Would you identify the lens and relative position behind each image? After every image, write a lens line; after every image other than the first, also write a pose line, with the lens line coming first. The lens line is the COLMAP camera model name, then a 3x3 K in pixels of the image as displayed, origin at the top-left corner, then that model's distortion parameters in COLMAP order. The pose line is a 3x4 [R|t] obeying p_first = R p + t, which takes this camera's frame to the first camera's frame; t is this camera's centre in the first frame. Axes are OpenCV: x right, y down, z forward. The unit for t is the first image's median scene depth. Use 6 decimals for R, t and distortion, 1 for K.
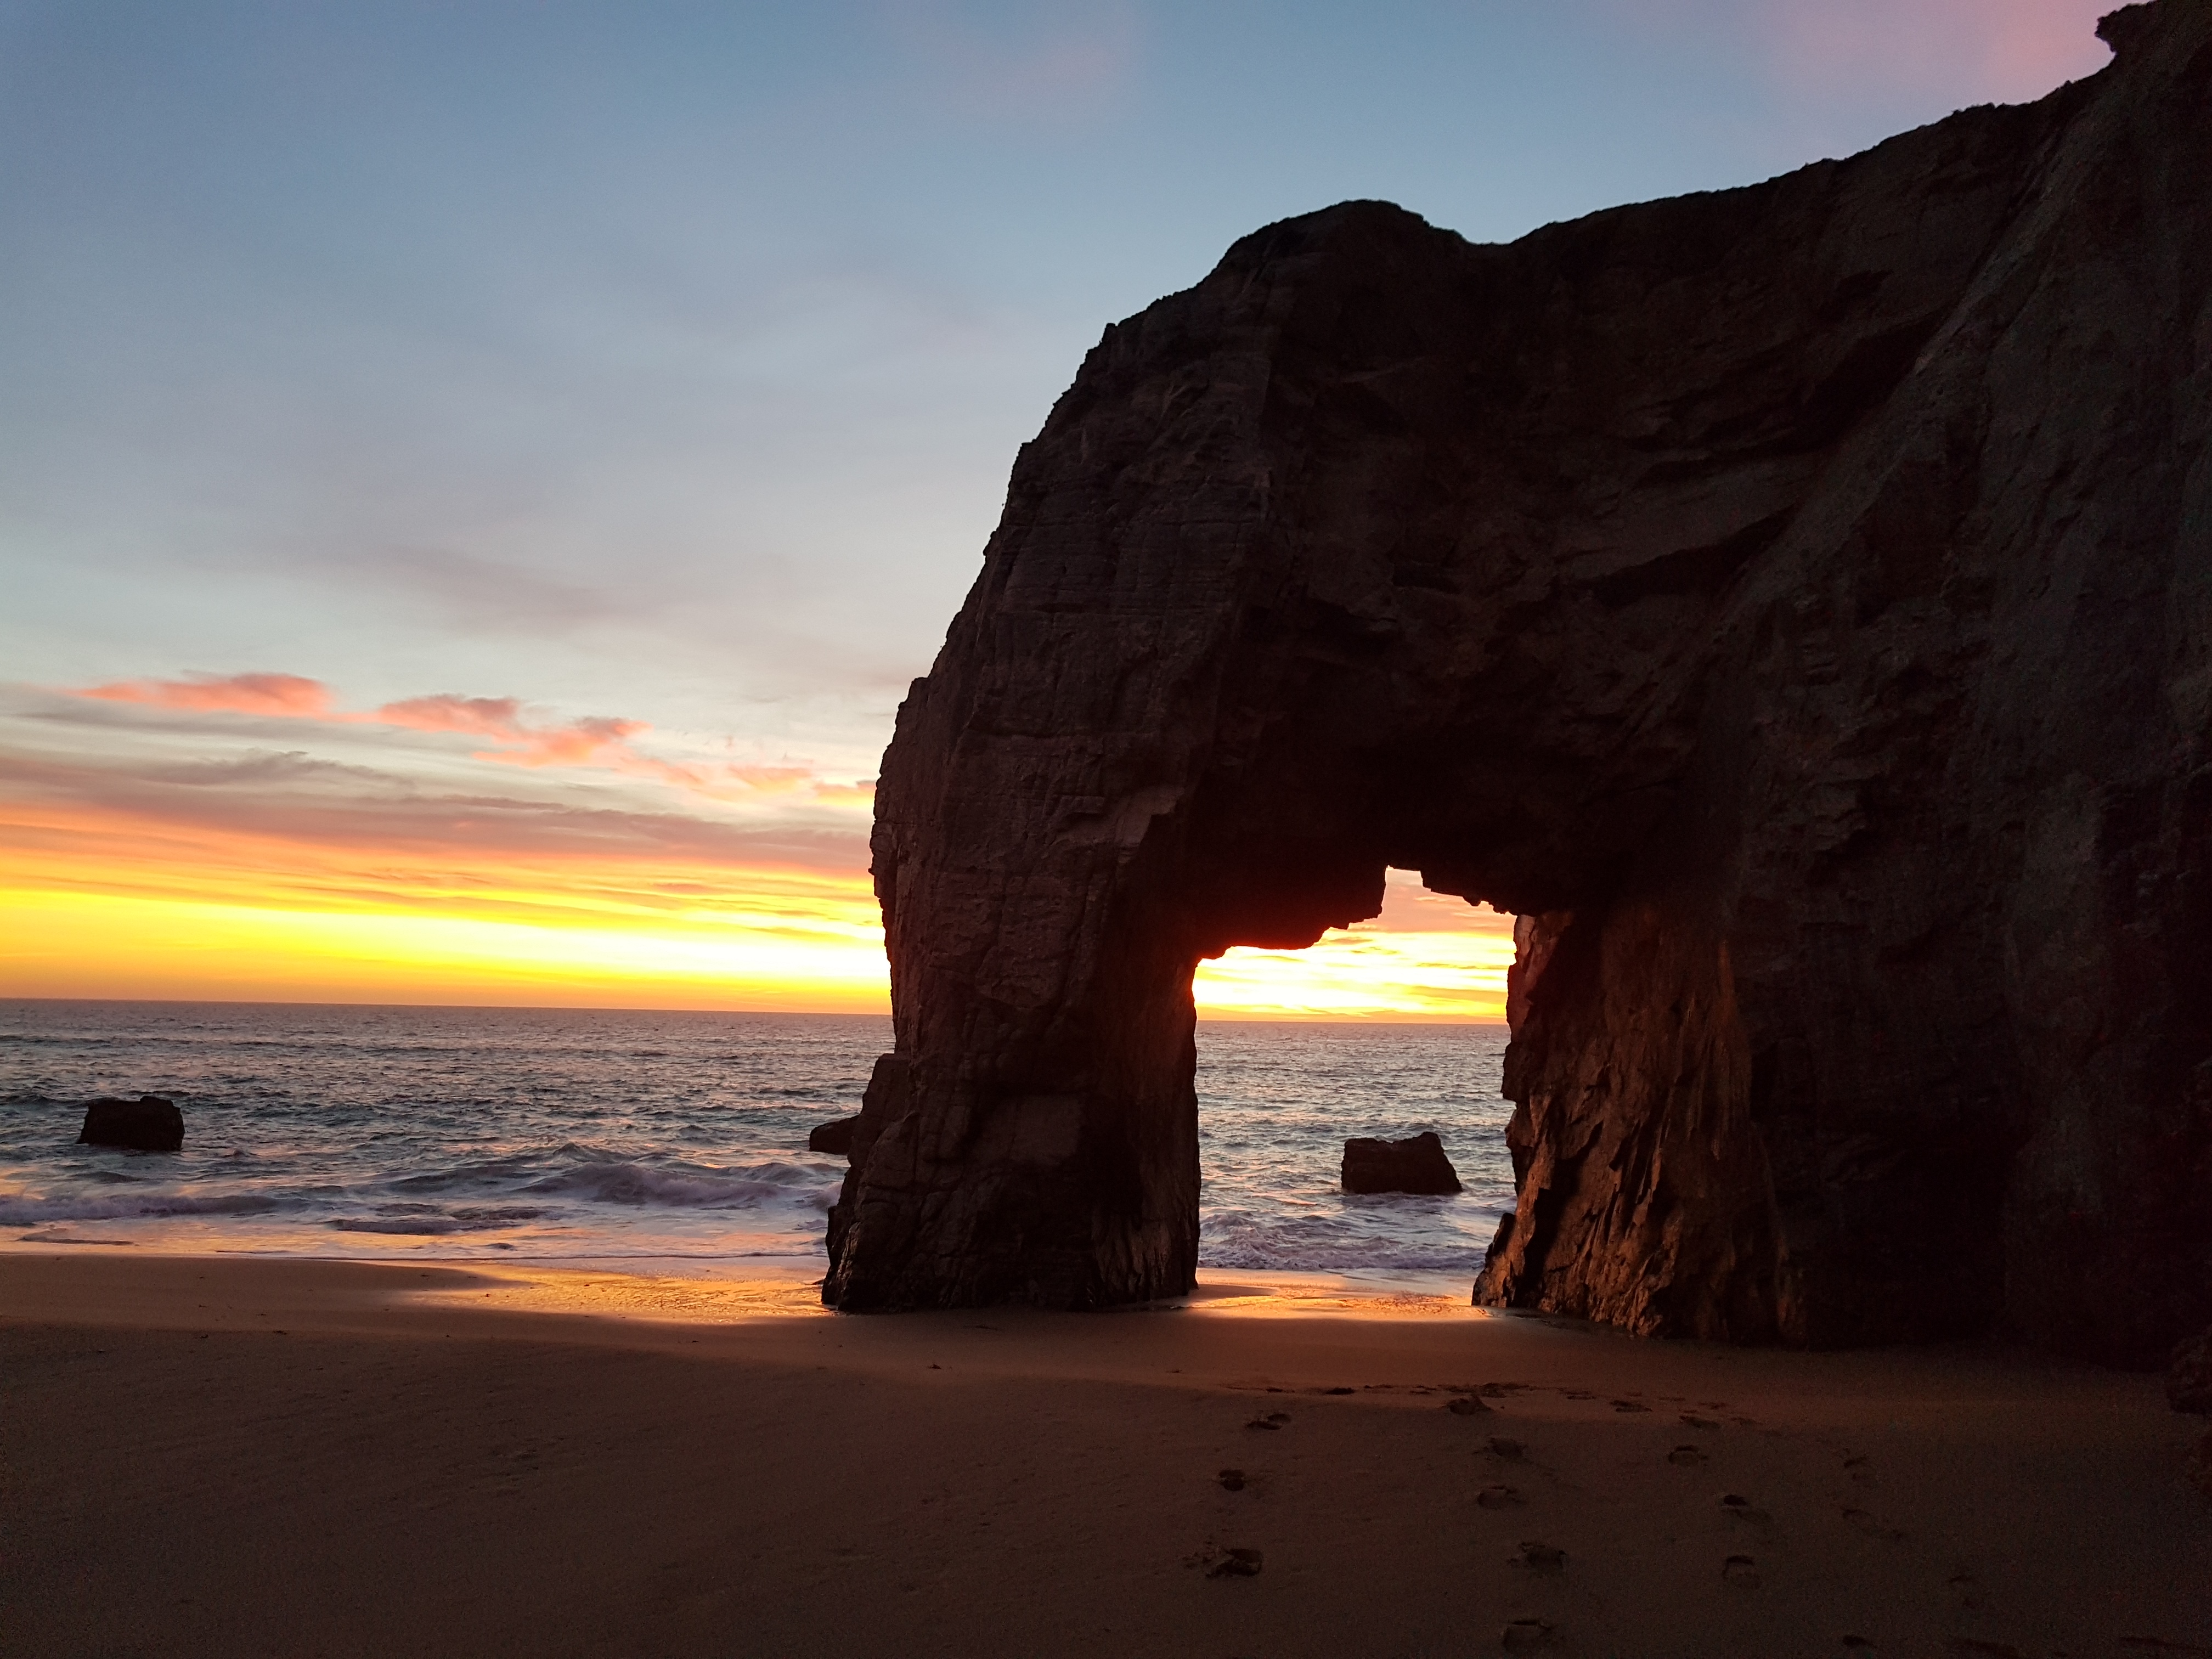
lens RADIAL K [[1695.2, 0, 1111.2], [0, 1695.2, 949.4], [0, 0, 1]] dist [-0.020926, -0.006822]
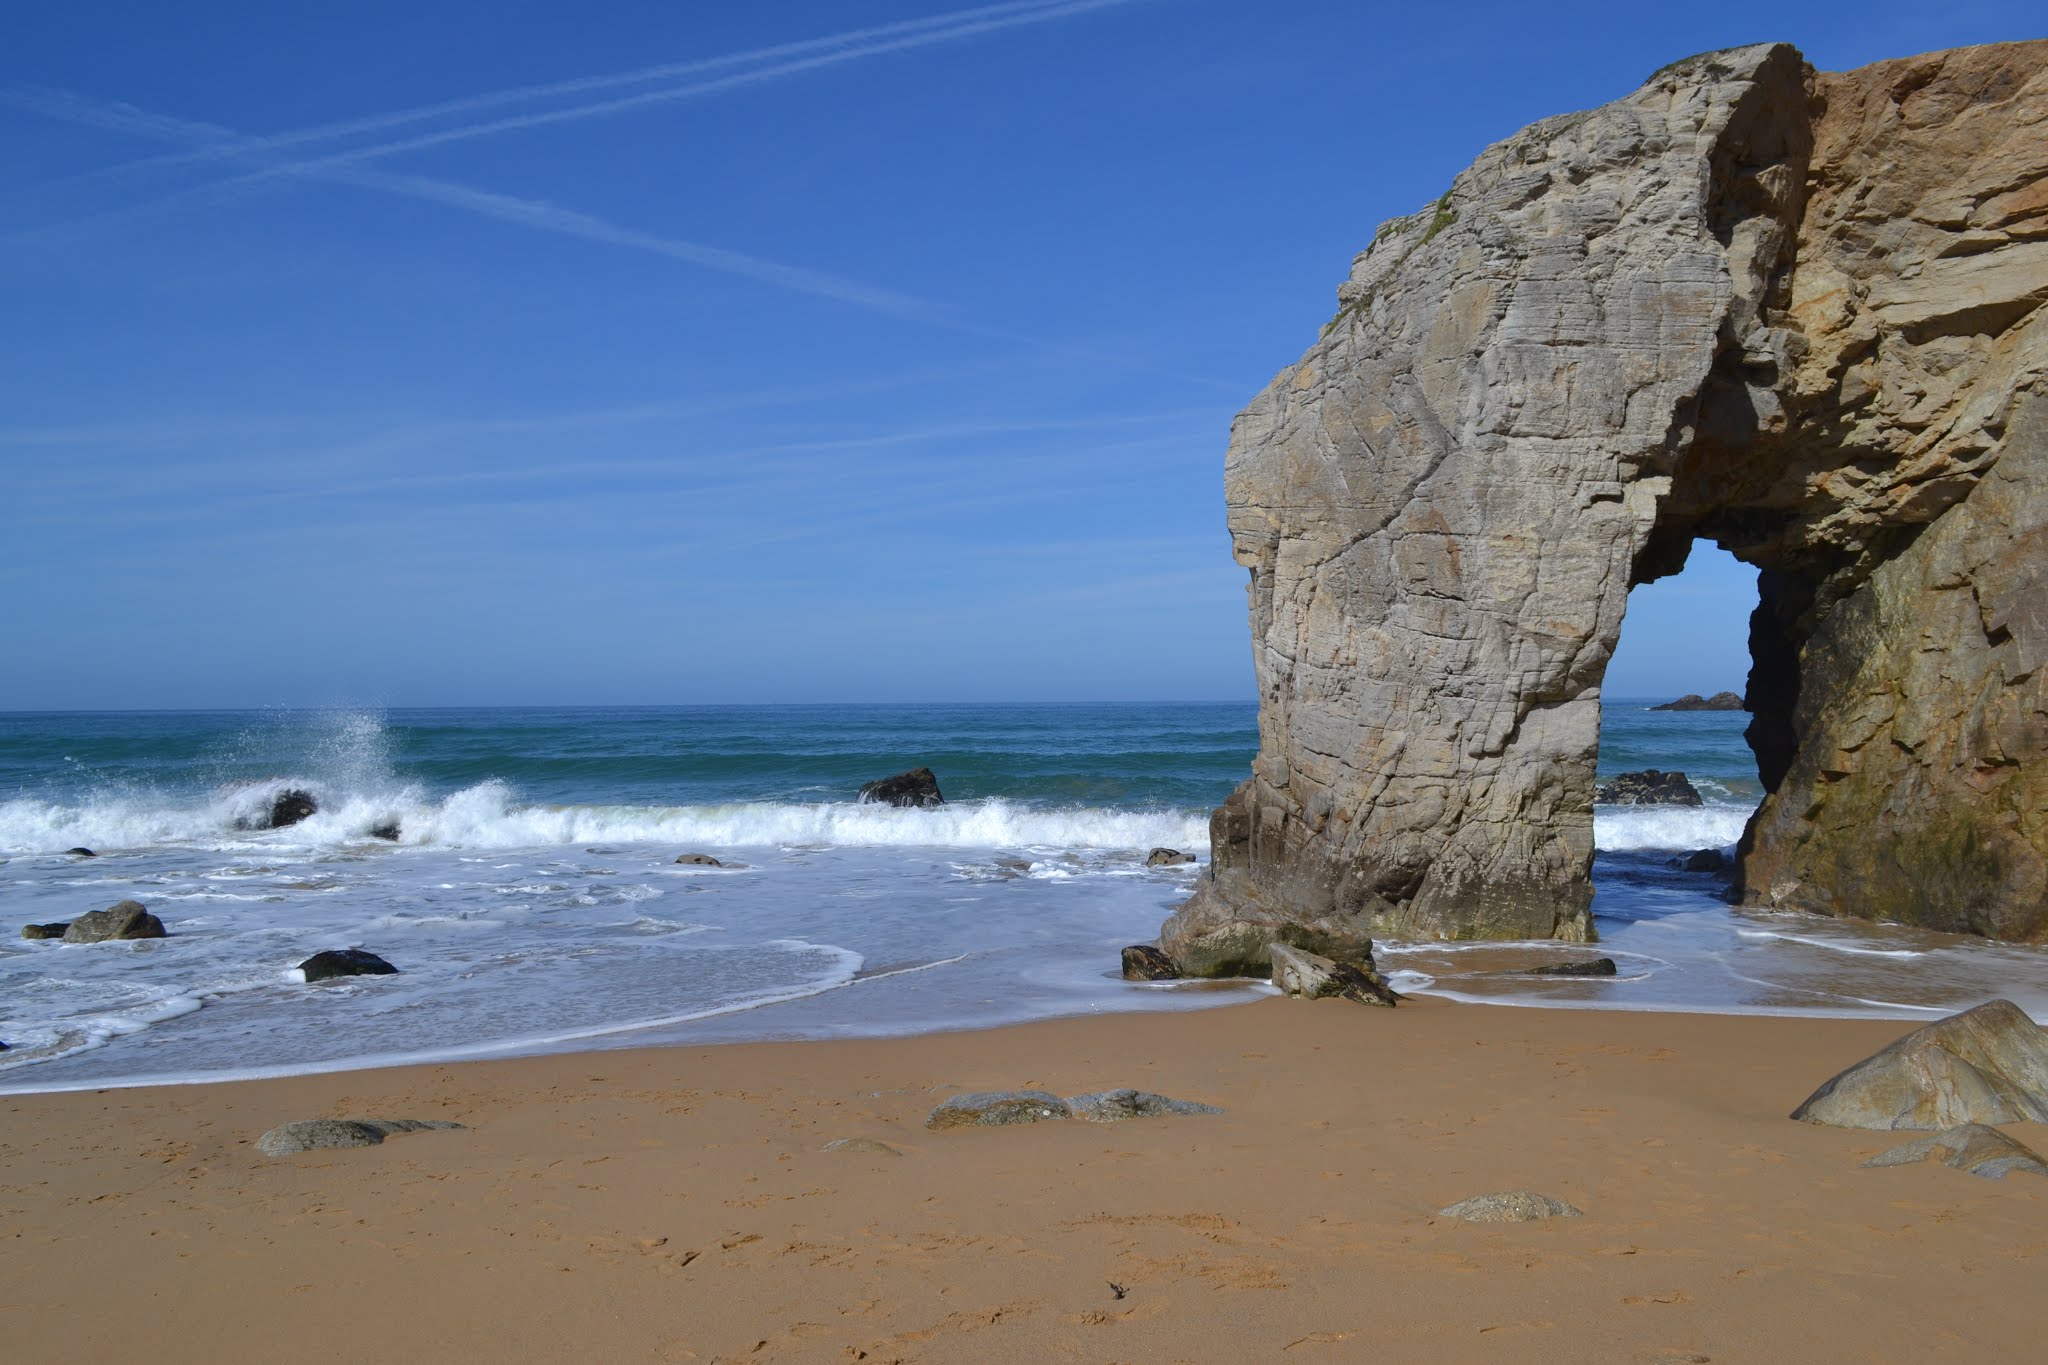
lens RADIAL K [[1608.4, 0, 1066.8], [0, 1608.4, 690.4], [0, 0, 1]] dist [-0.013428, 0.025823]
pose [[0.990565, -0.021111, 0.135408, -0.615600], [0.016620, 0.999276, 0.034213, 0.025649], [-0.136032, -0.031640, 0.990199, -0.228254]]
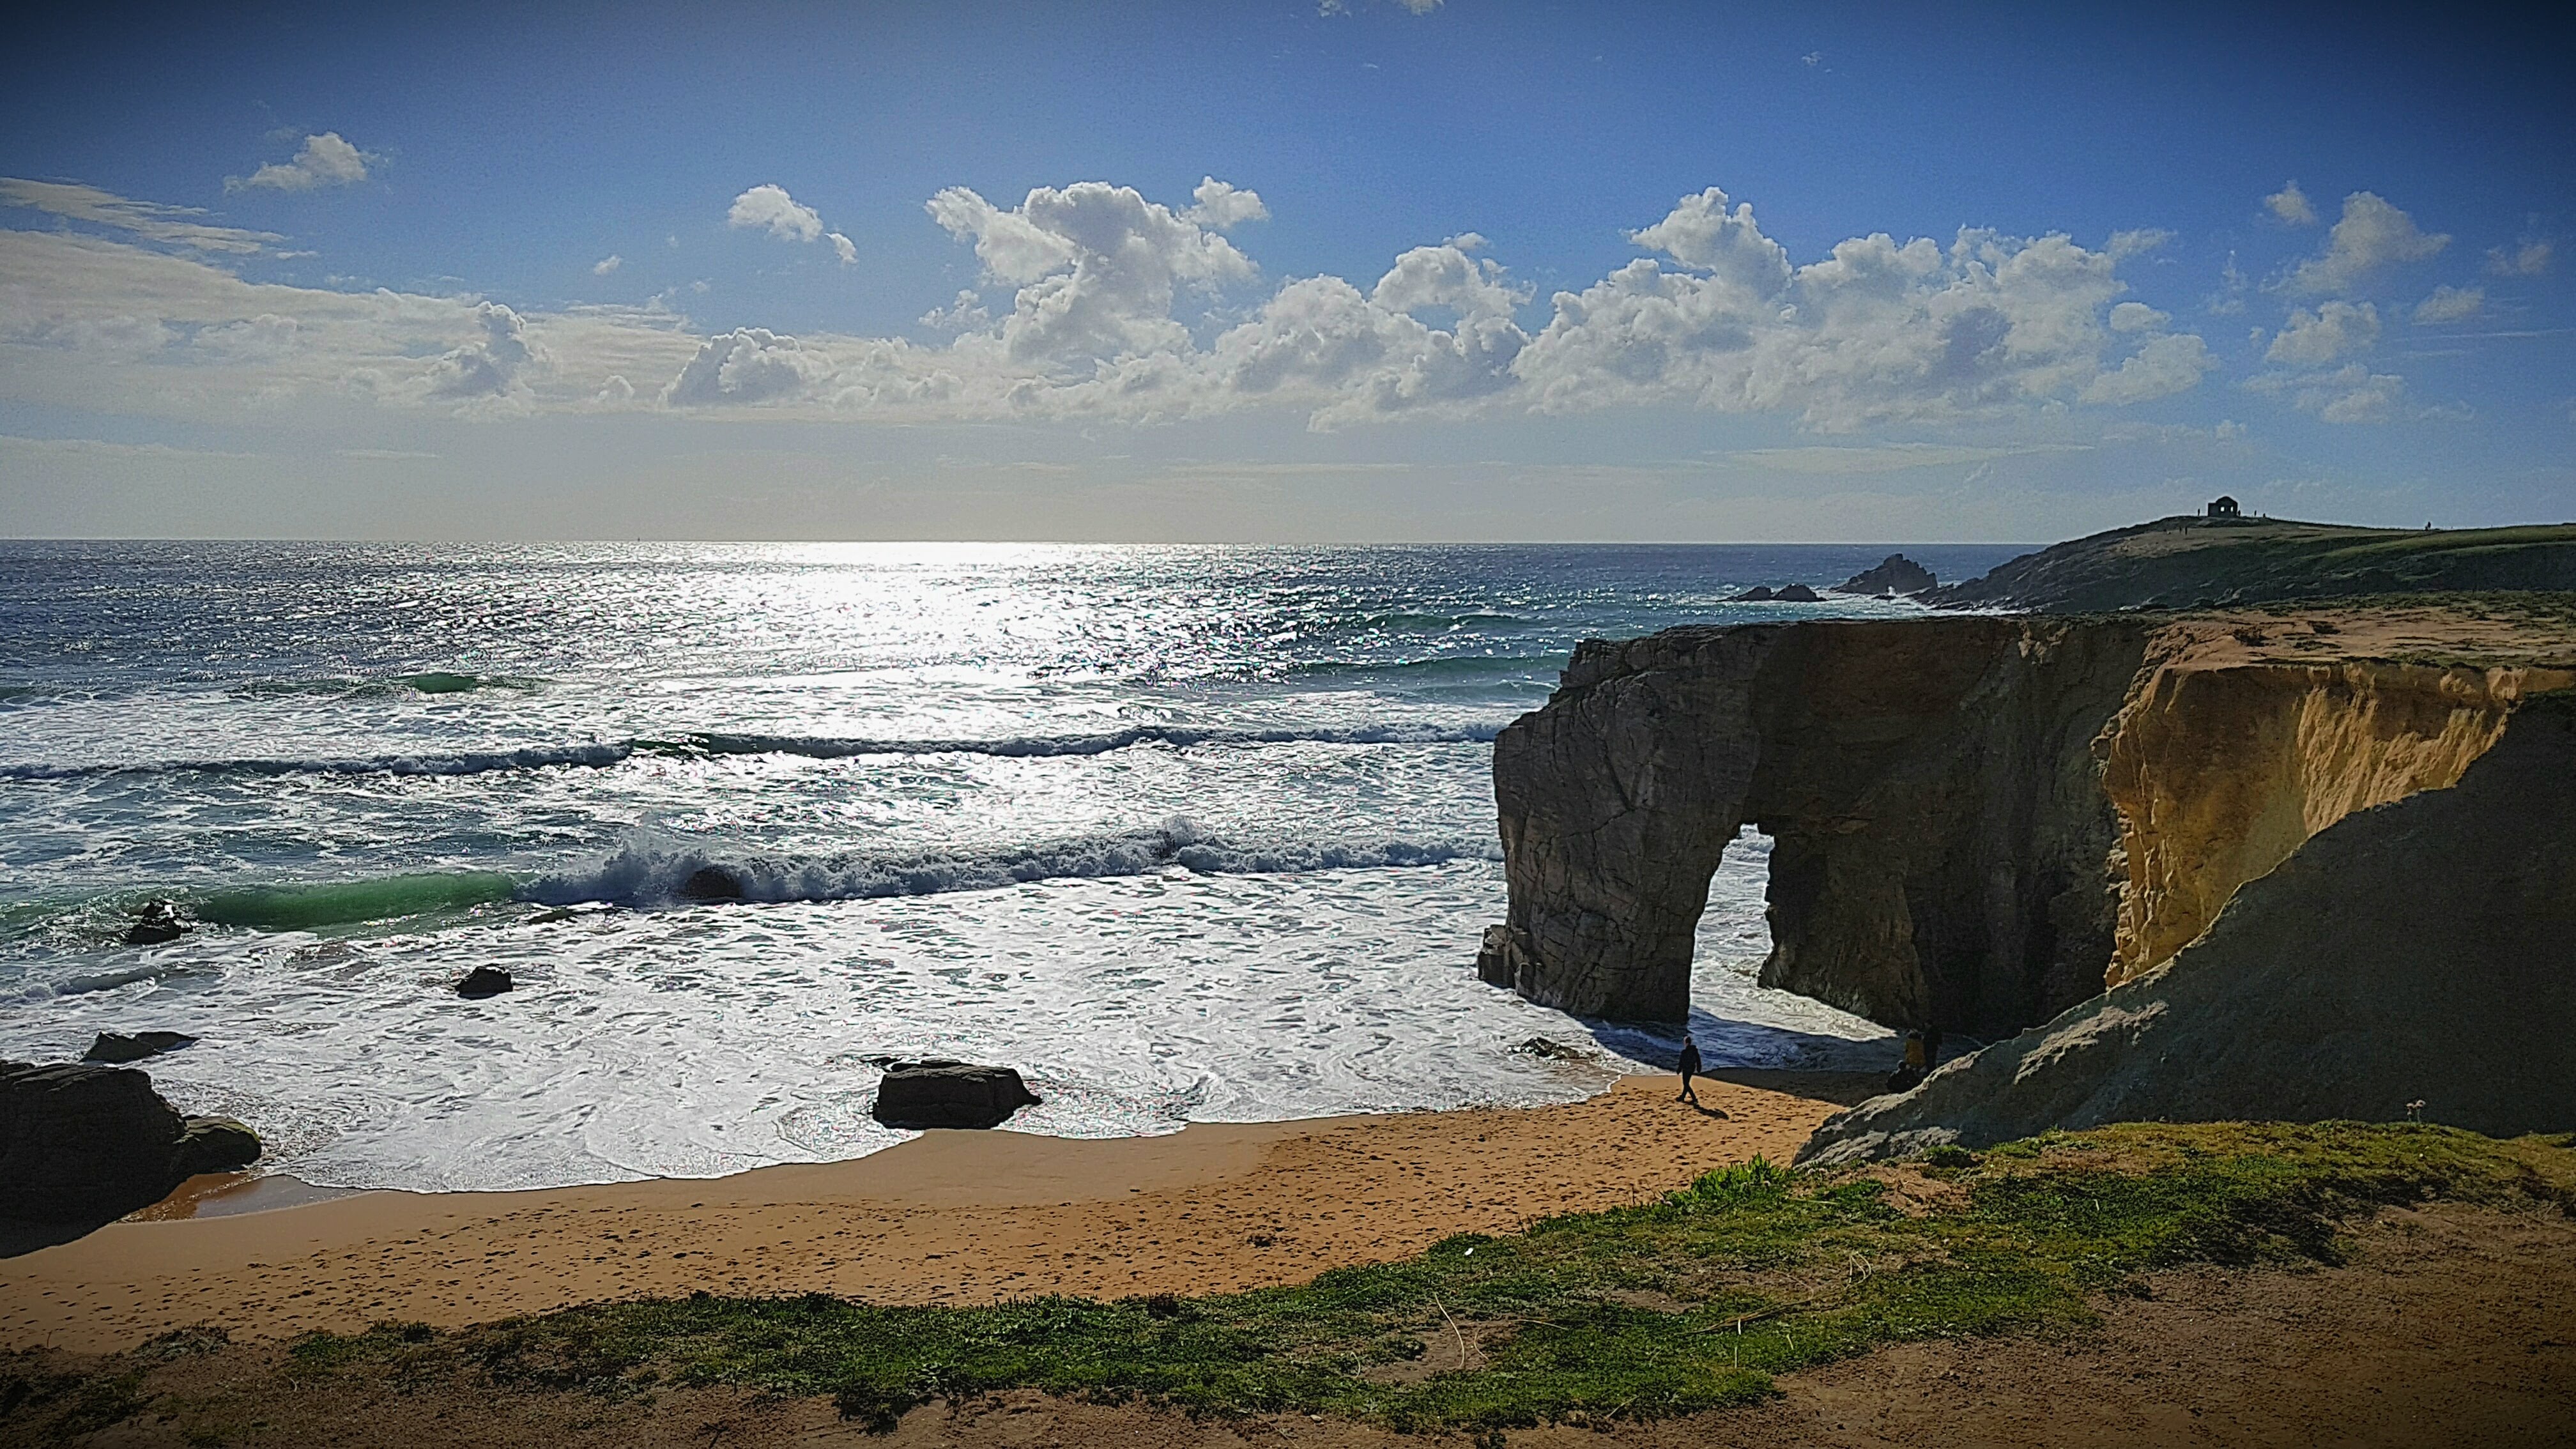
lens RADIAL K [[1965.4, 0, 1220.3], [0, 1965.4, 756.8], [0, 0, 1]] dist [-0.021907, 0.018989]
pose [[0.971388, -0.039193, 0.234240, -1.622333], [0.003335, 0.988443, 0.151556, -0.752212], [-0.237473, -0.146438, 0.960293, -2.077536]]
